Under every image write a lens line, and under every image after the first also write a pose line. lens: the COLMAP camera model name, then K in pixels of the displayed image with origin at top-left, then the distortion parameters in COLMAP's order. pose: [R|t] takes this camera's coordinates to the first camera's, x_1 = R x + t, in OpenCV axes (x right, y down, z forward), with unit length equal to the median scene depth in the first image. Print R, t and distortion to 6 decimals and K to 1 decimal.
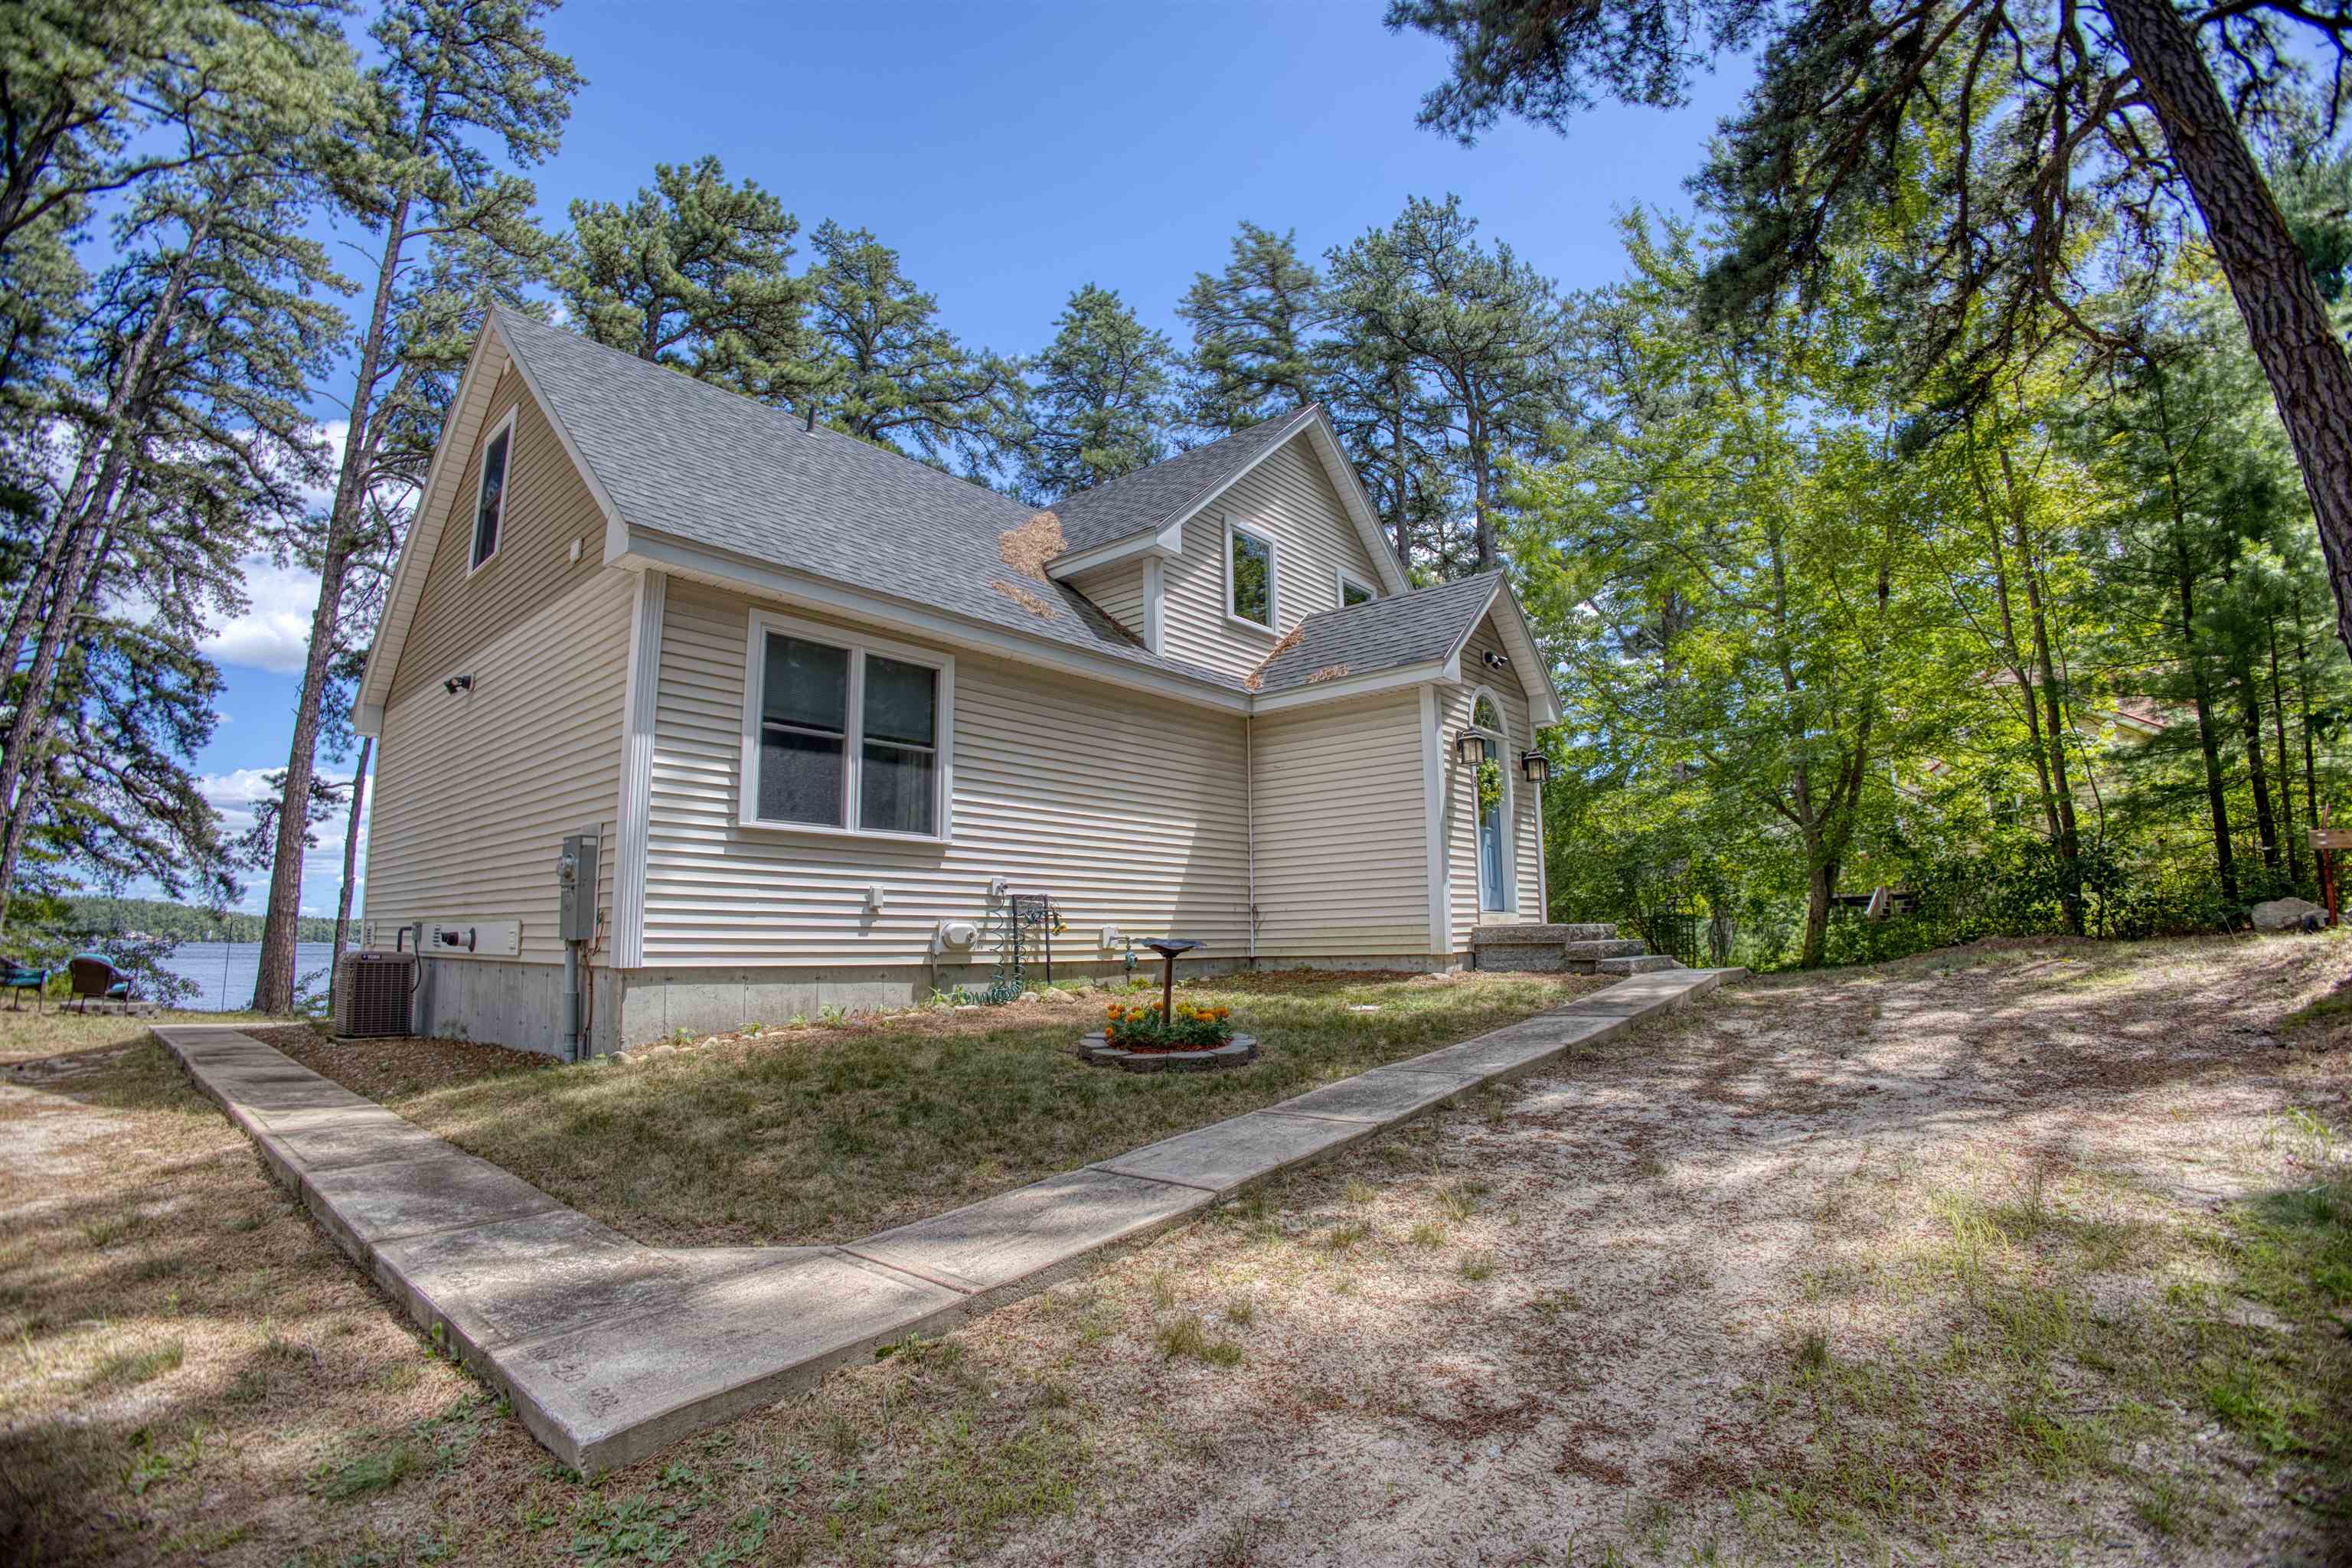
lens RADIAL K [[1071.7, 0, 1168.1], [0, 1071.7, 787.7], [0, 0, 1]] dist [-0.131091, 0.025568]
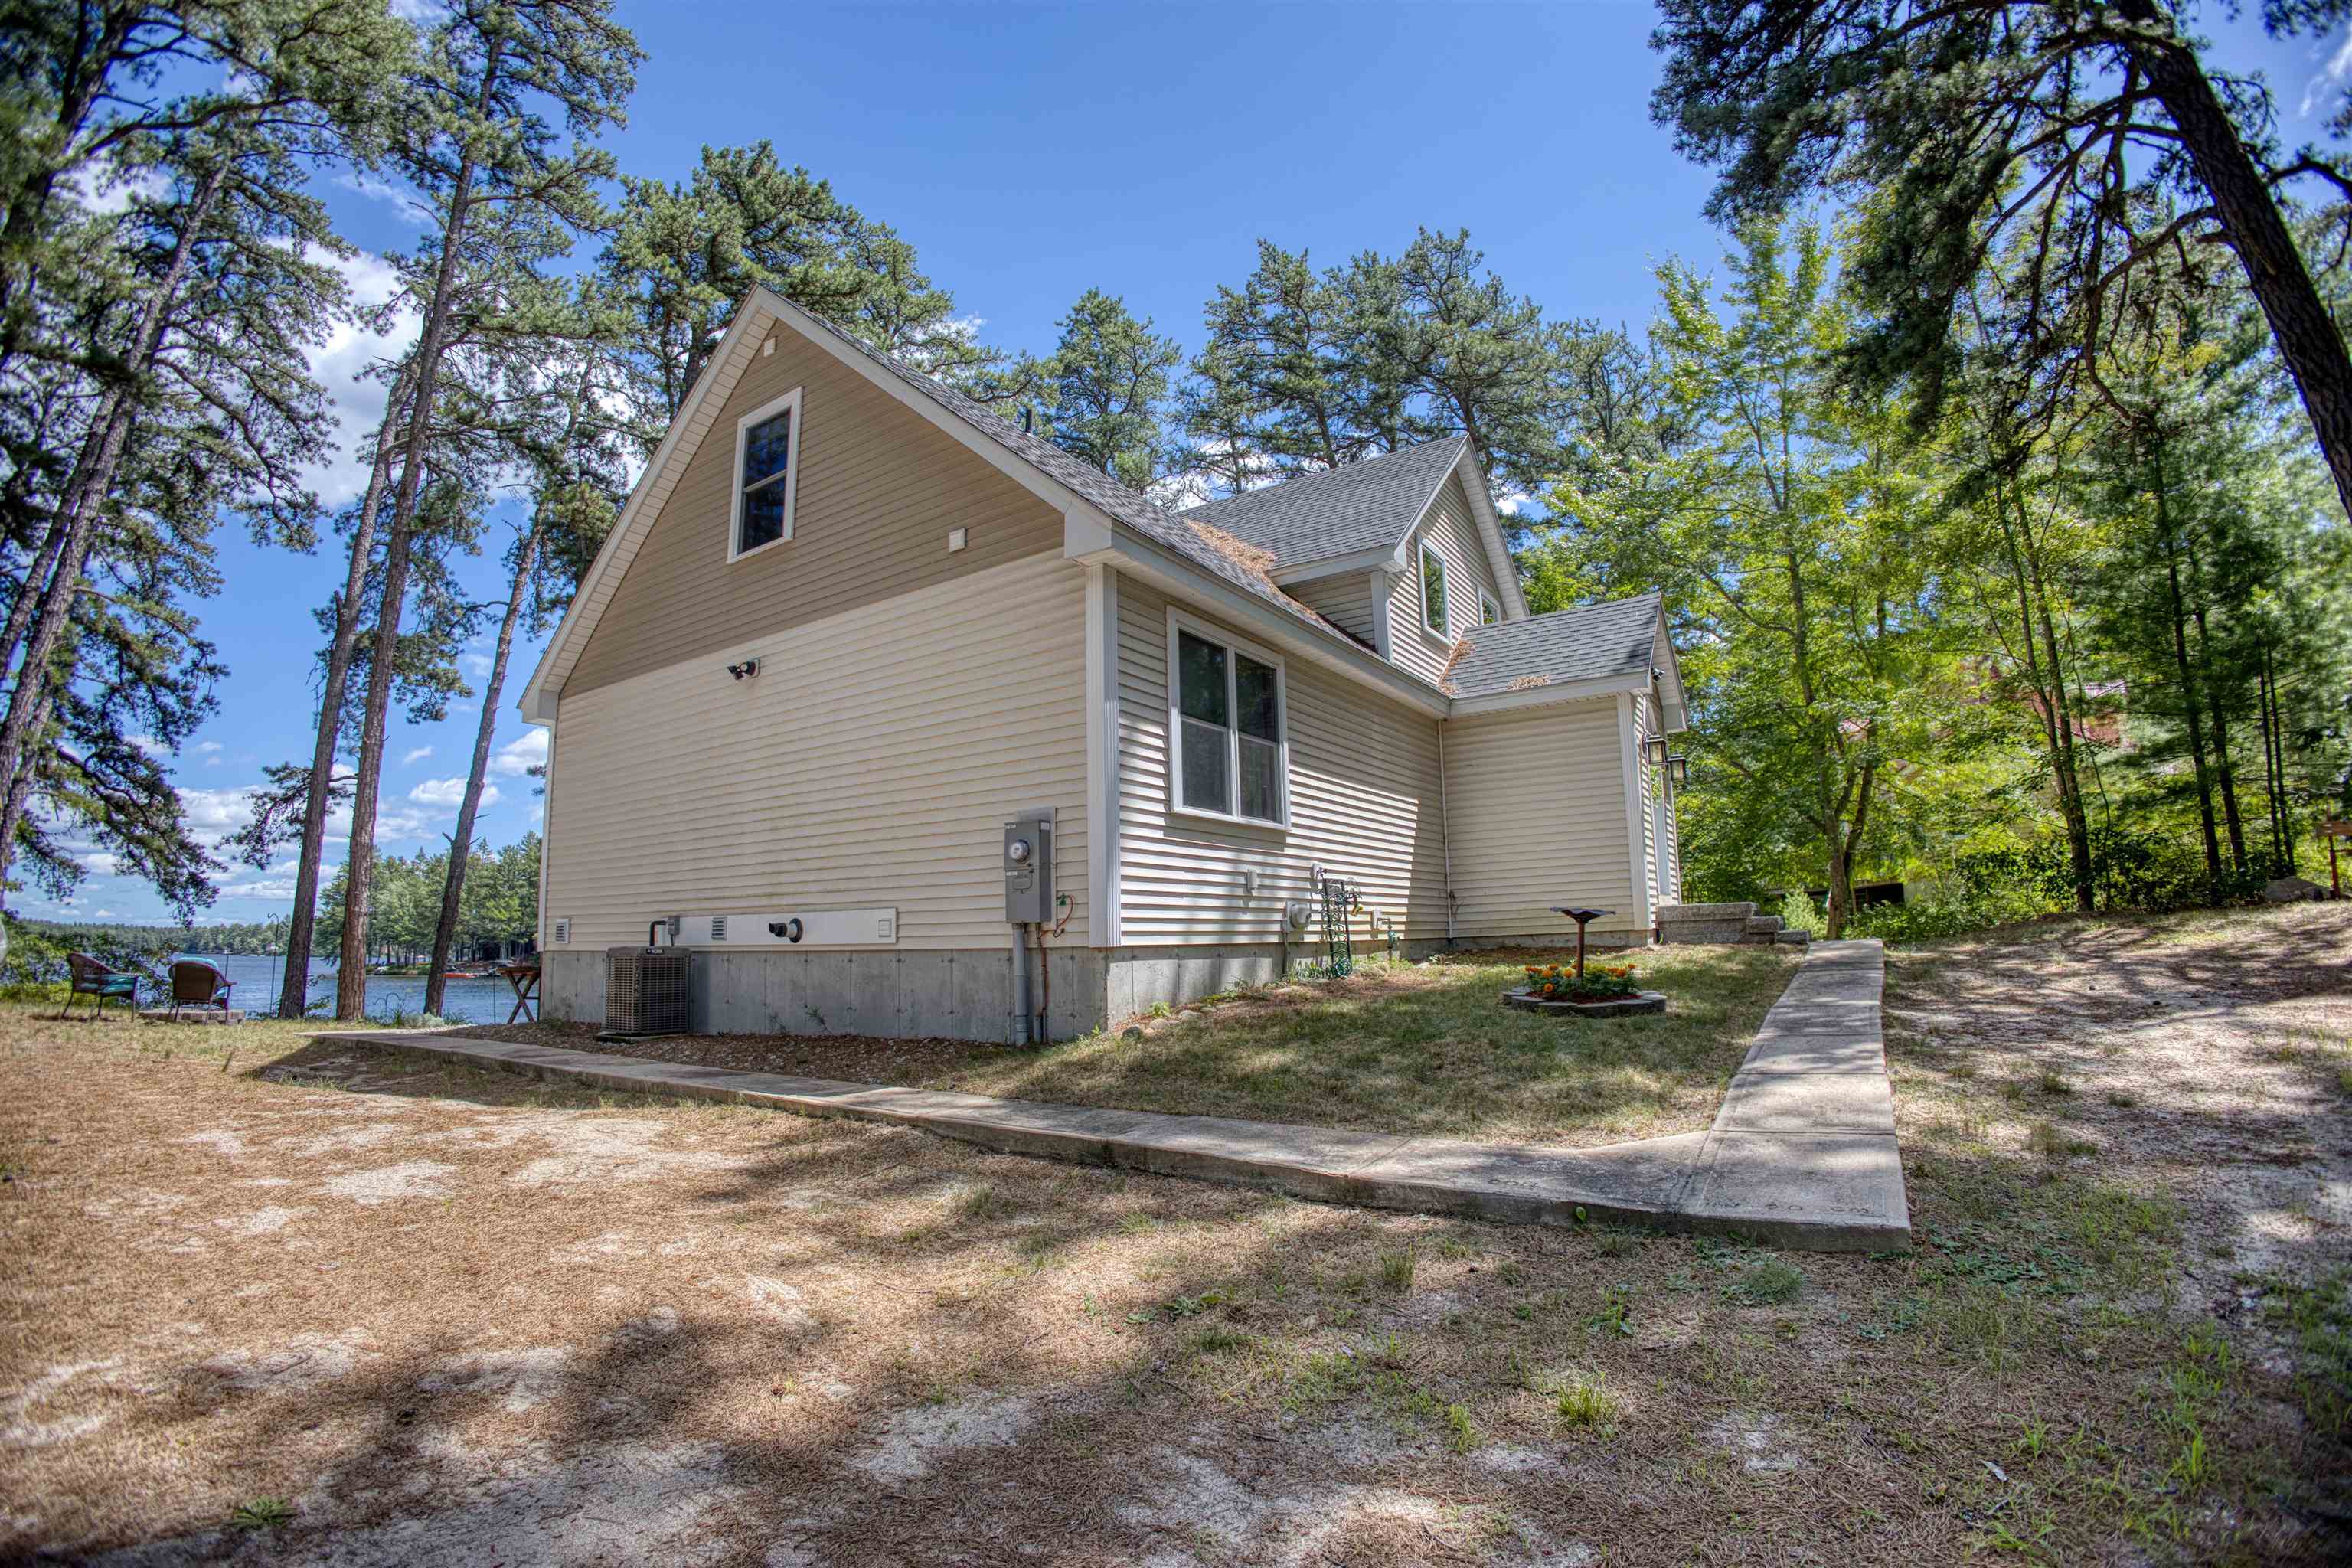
lens RADIAL K [[1071.7, 0, 1168.1], [0, 1071.7, 787.7], [0, 0, 1]] dist [-0.131091, 0.025568]
pose [[0.993236, 0.006423, 0.115939, -0.214153], [-0.005970, 0.999973, -0.004254, 0.006679], [-0.115963, 0.003533, 0.993247, -0.029413]]
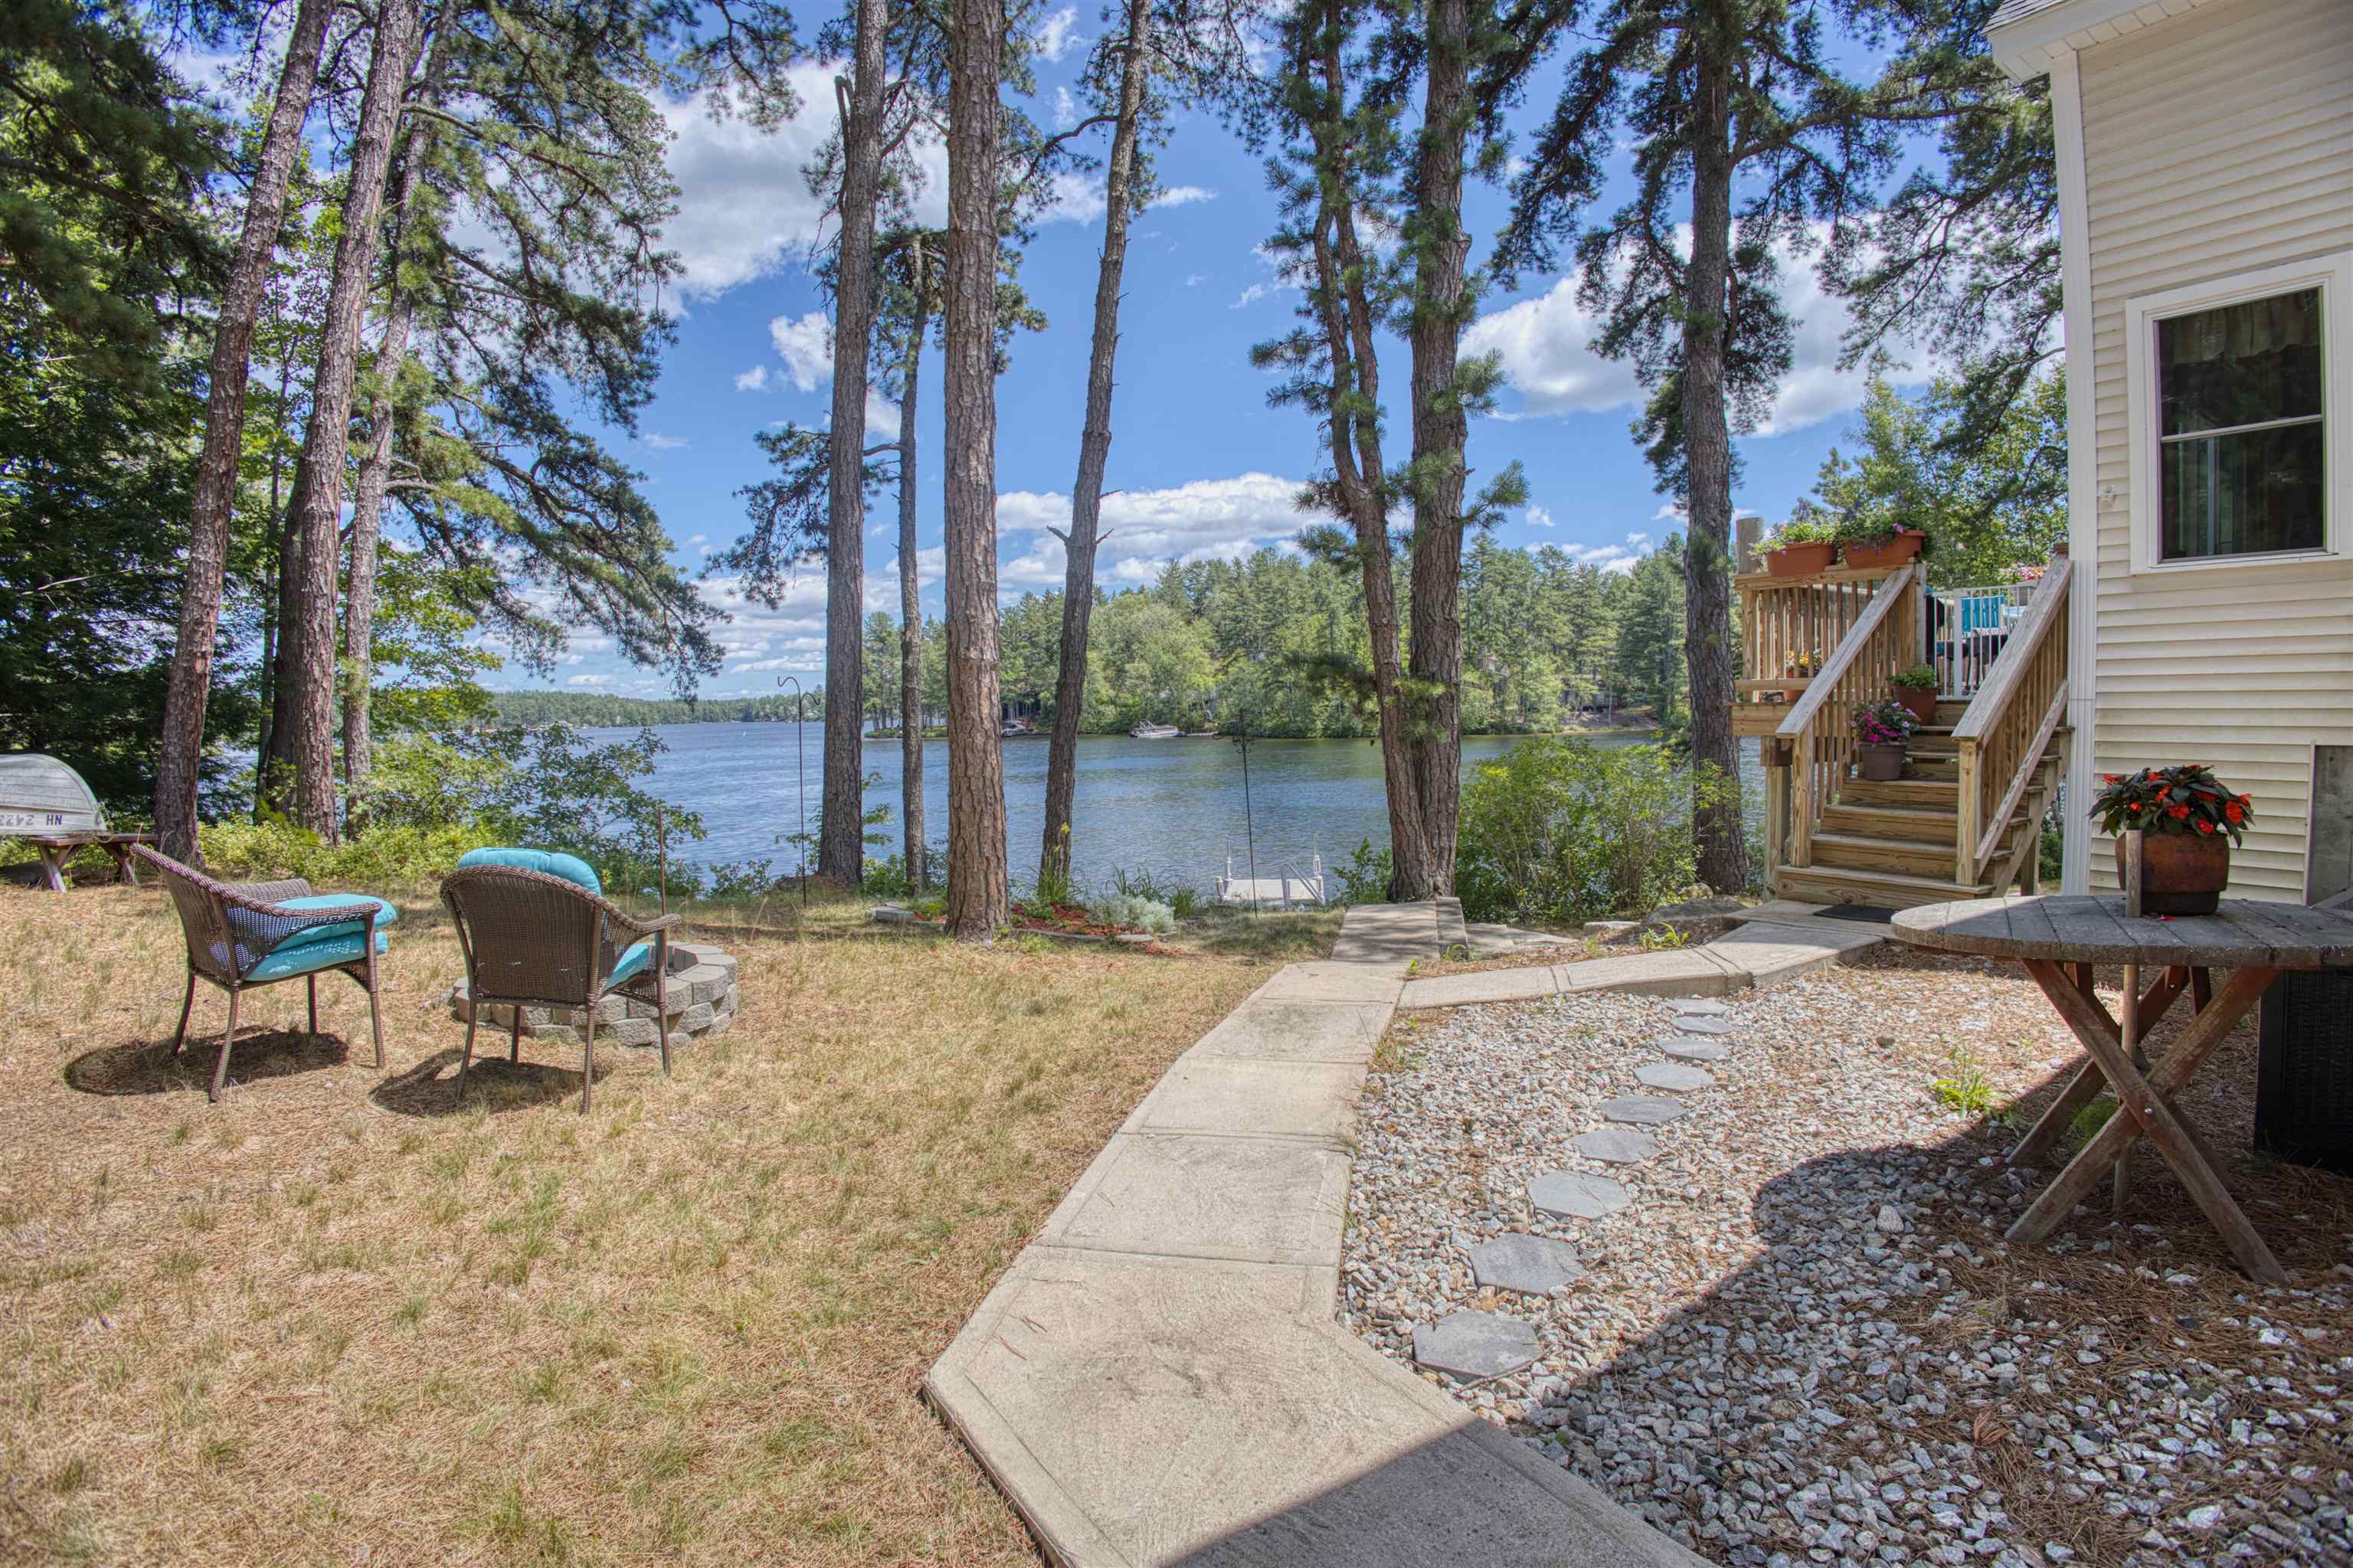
lens RADIAL K [[1130.0, 0, 1176.5], [0, 1130.0, 784.0], [0, 0, 1]] dist [-0.175553, 0.072428]
pose [[0.954218, 0.009730, -0.298955, -0.621508], [0.055193, 0.976581, 0.207952, 0.078449], [0.293977, -0.214931, 0.931333, 0.542648]]
